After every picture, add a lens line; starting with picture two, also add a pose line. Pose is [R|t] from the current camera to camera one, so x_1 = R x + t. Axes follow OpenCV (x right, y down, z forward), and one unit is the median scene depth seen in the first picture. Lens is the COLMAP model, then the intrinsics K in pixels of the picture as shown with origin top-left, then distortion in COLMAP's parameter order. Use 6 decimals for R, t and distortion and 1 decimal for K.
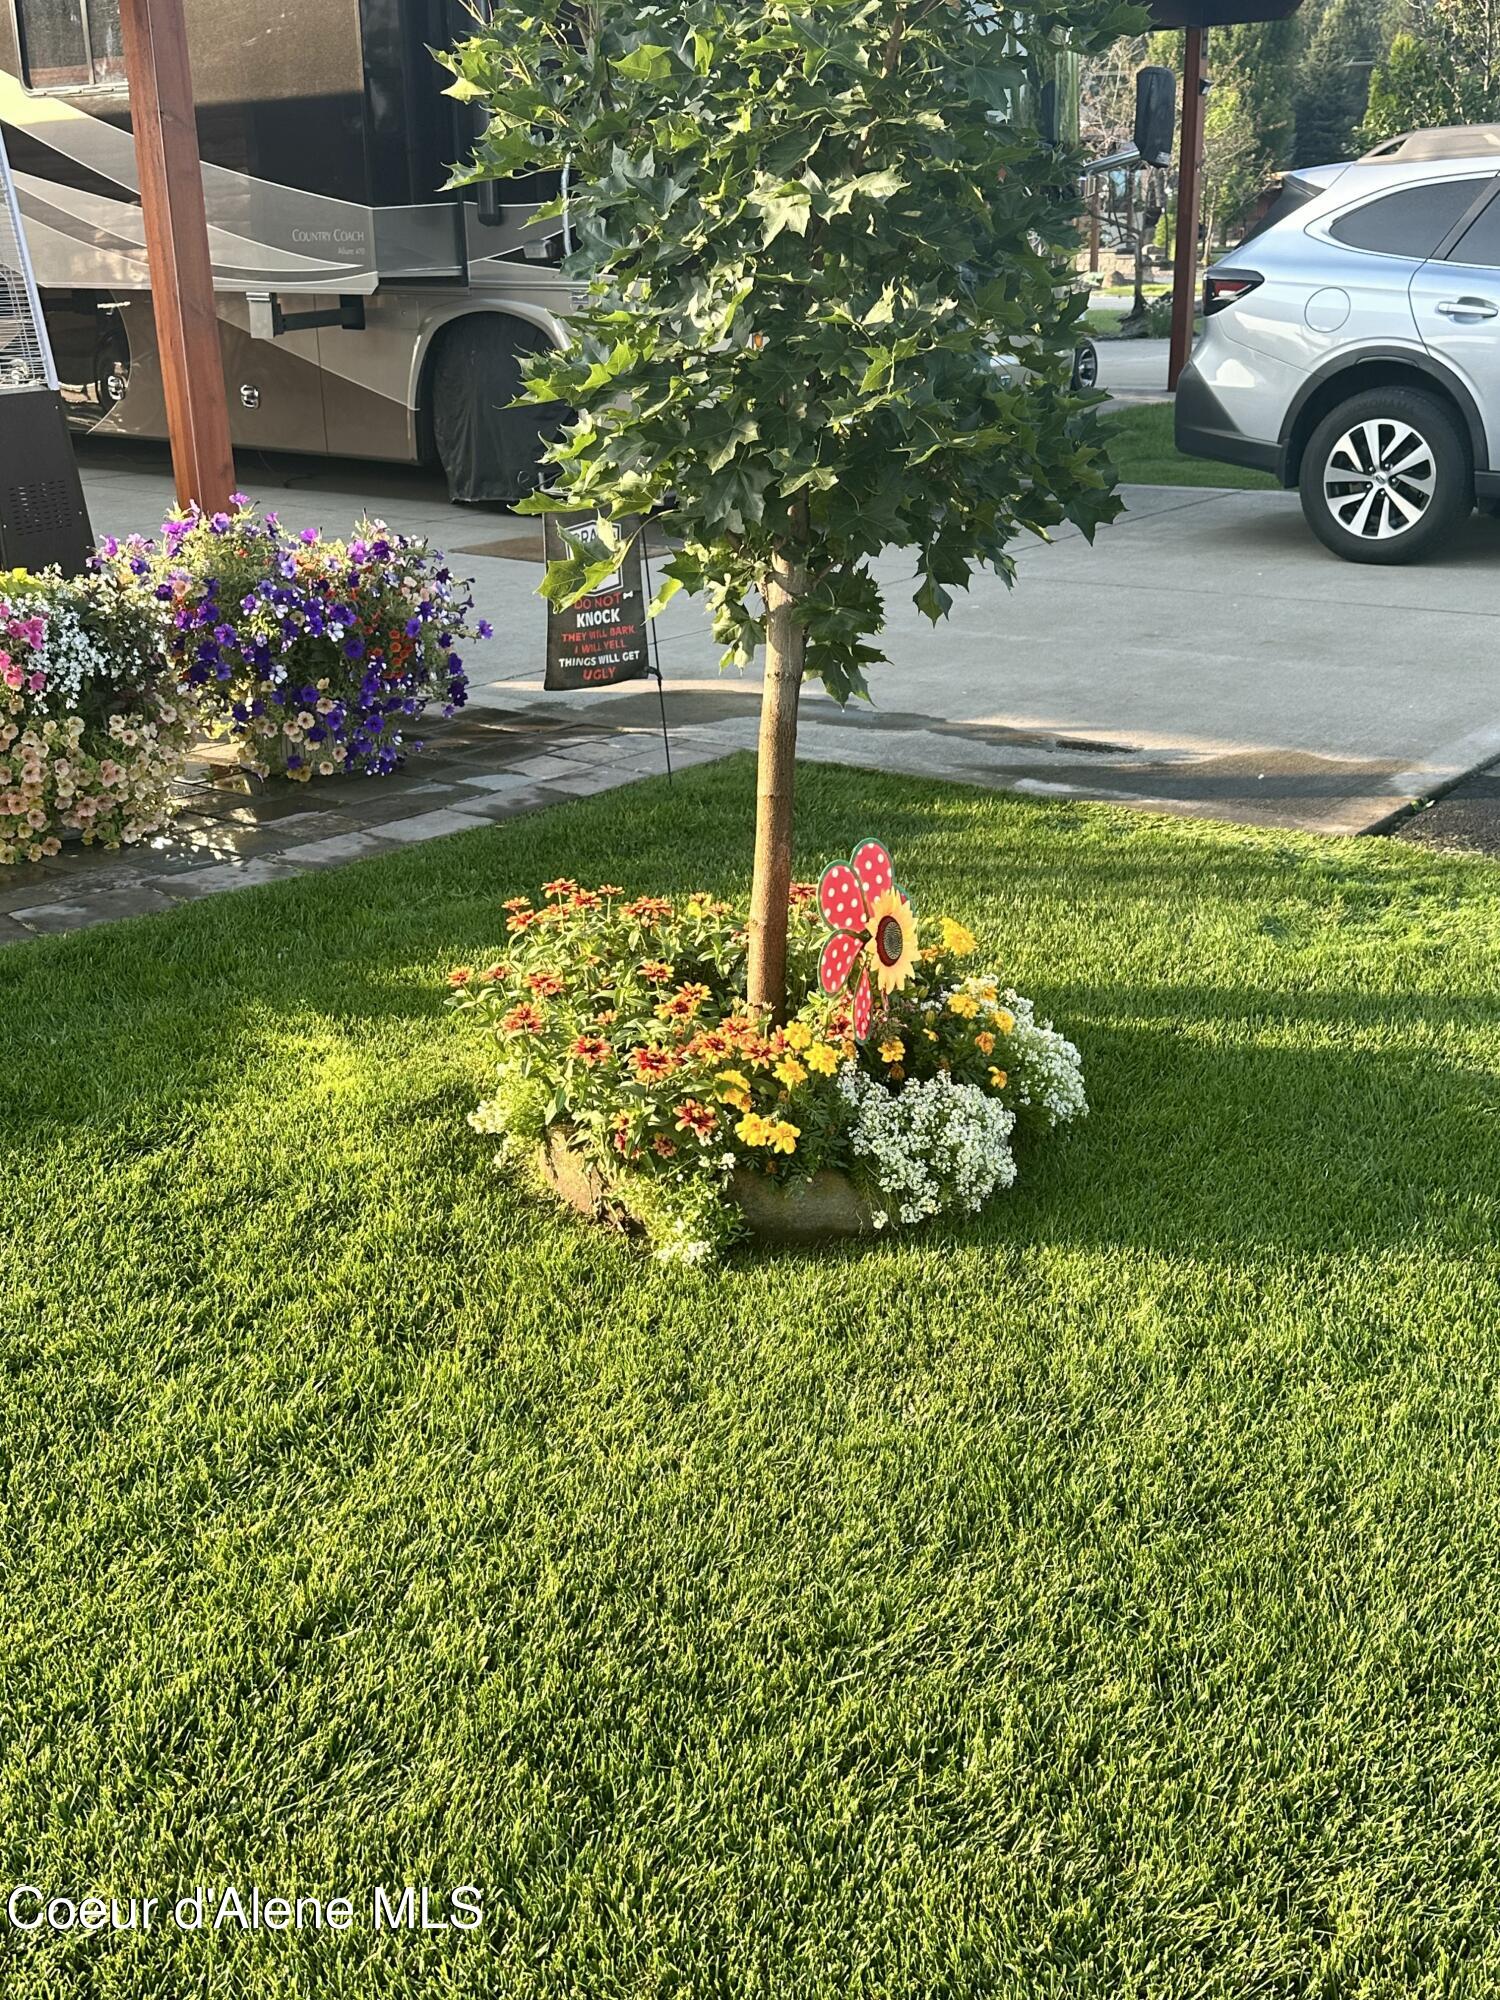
lens RADIAL K [[2062.1, 0, 750.0], [0, 2062.1, 1000.0], [0, 0, 1]] dist [0.222149, -0.465483]
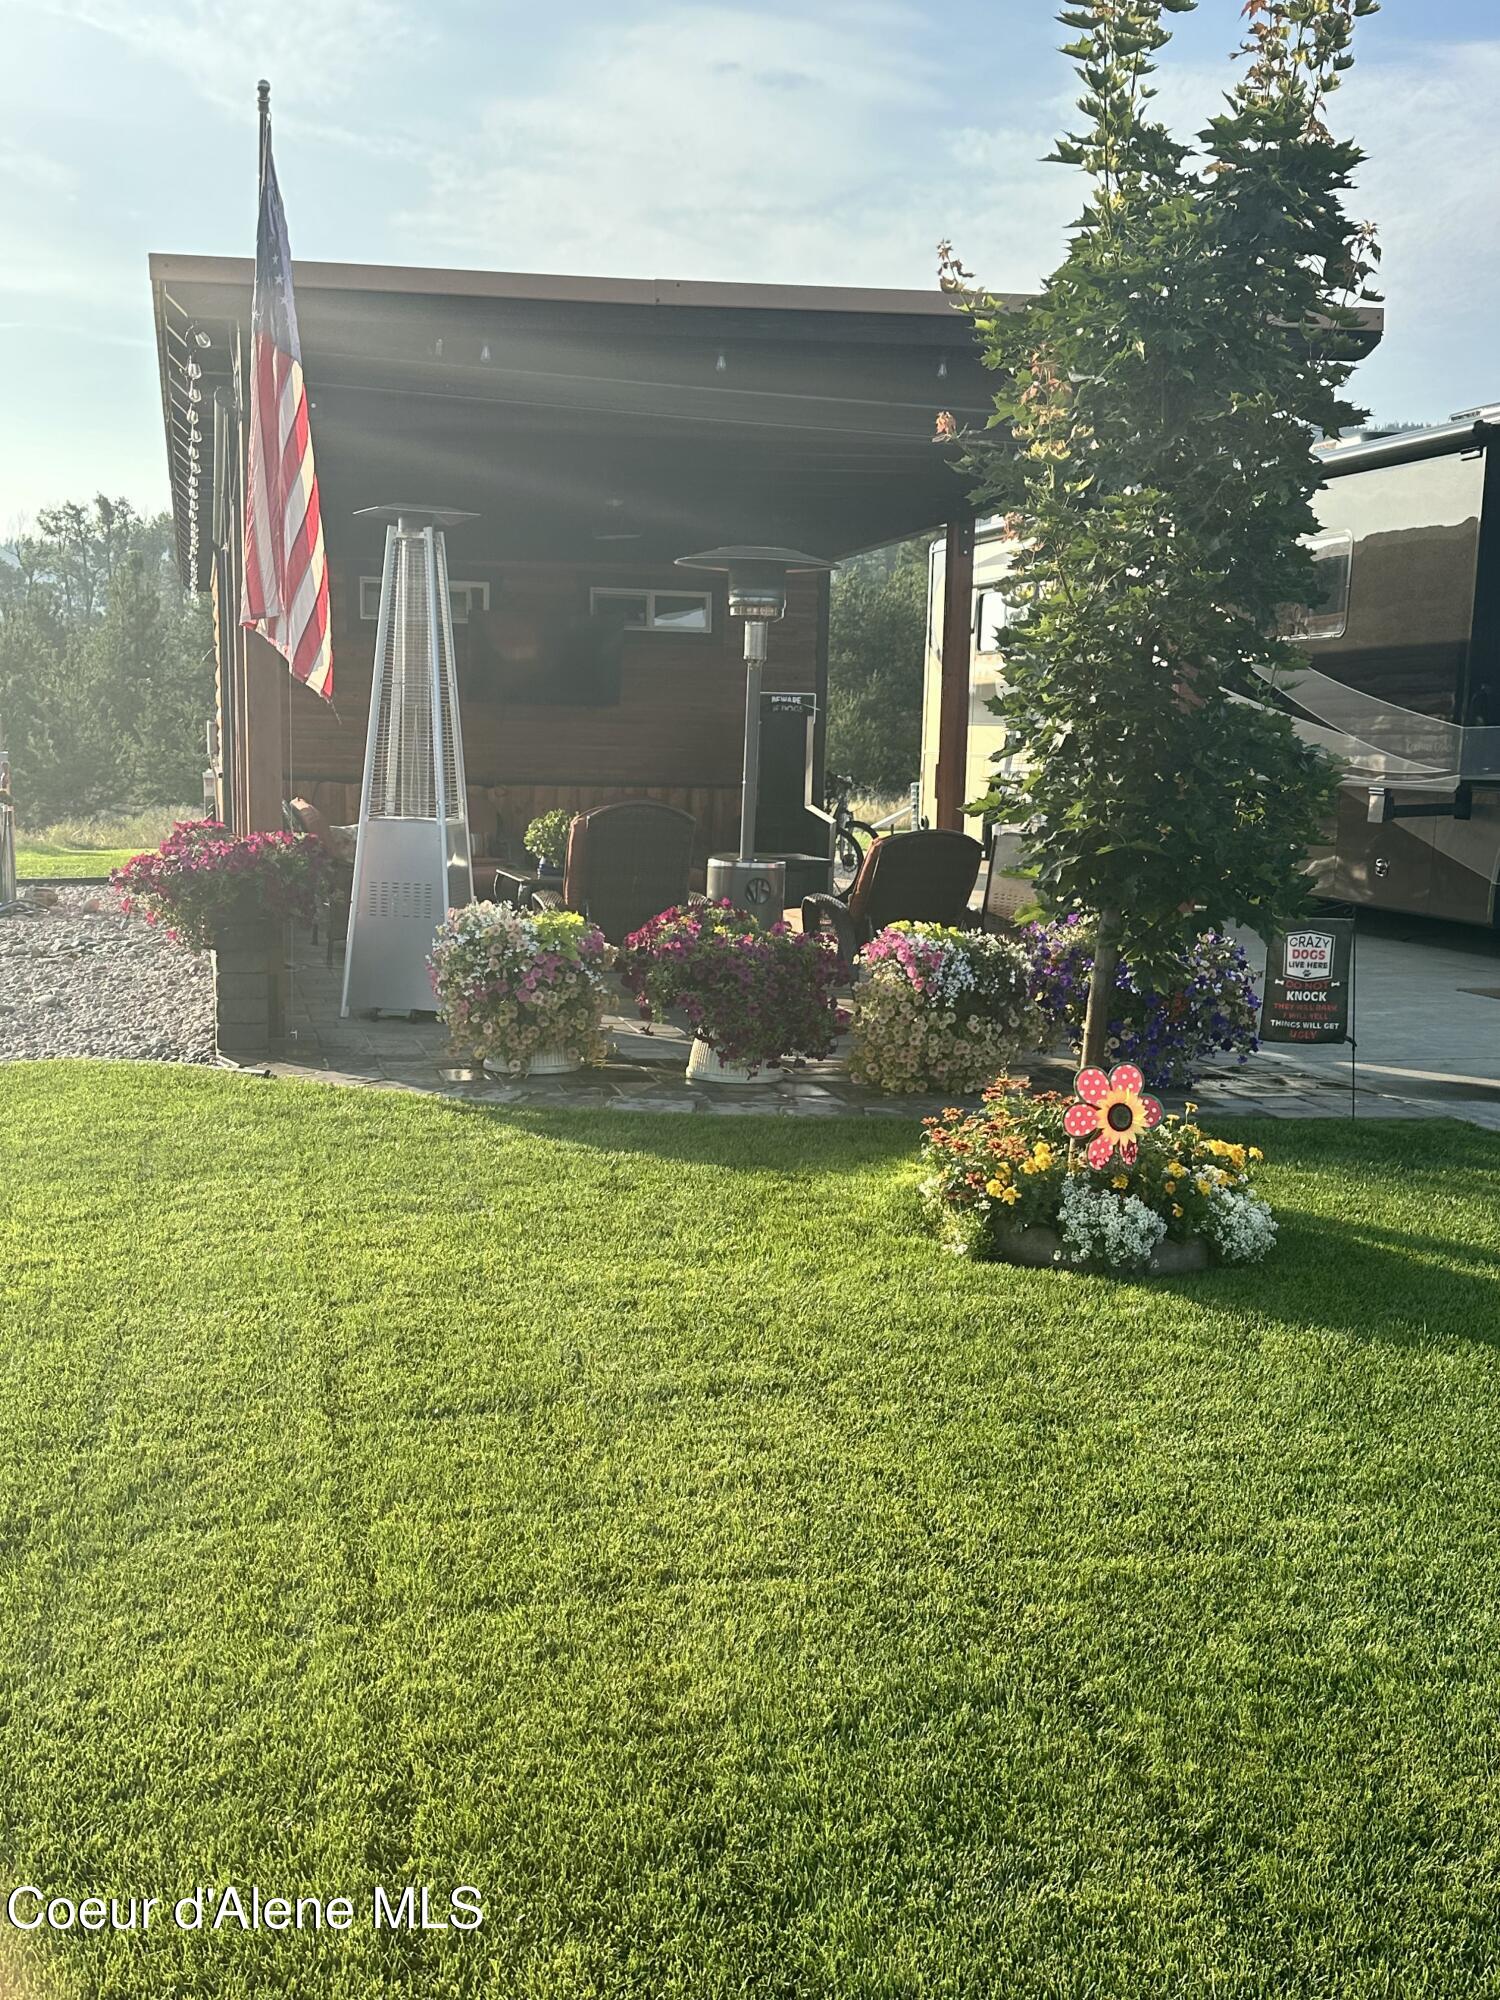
lens RADIAL K [[2062.1, 0, 750.0], [0, 2062.1, 1000.0], [0, 0, 1]] dist [0.222149, -0.465483]
pose [[0.790264, 0.112269, -0.602395, 0.518928], [-0.243689, 0.959571, -0.140853, 0.120446], [0.562227, 0.258108, 0.785673, -0.360526]]
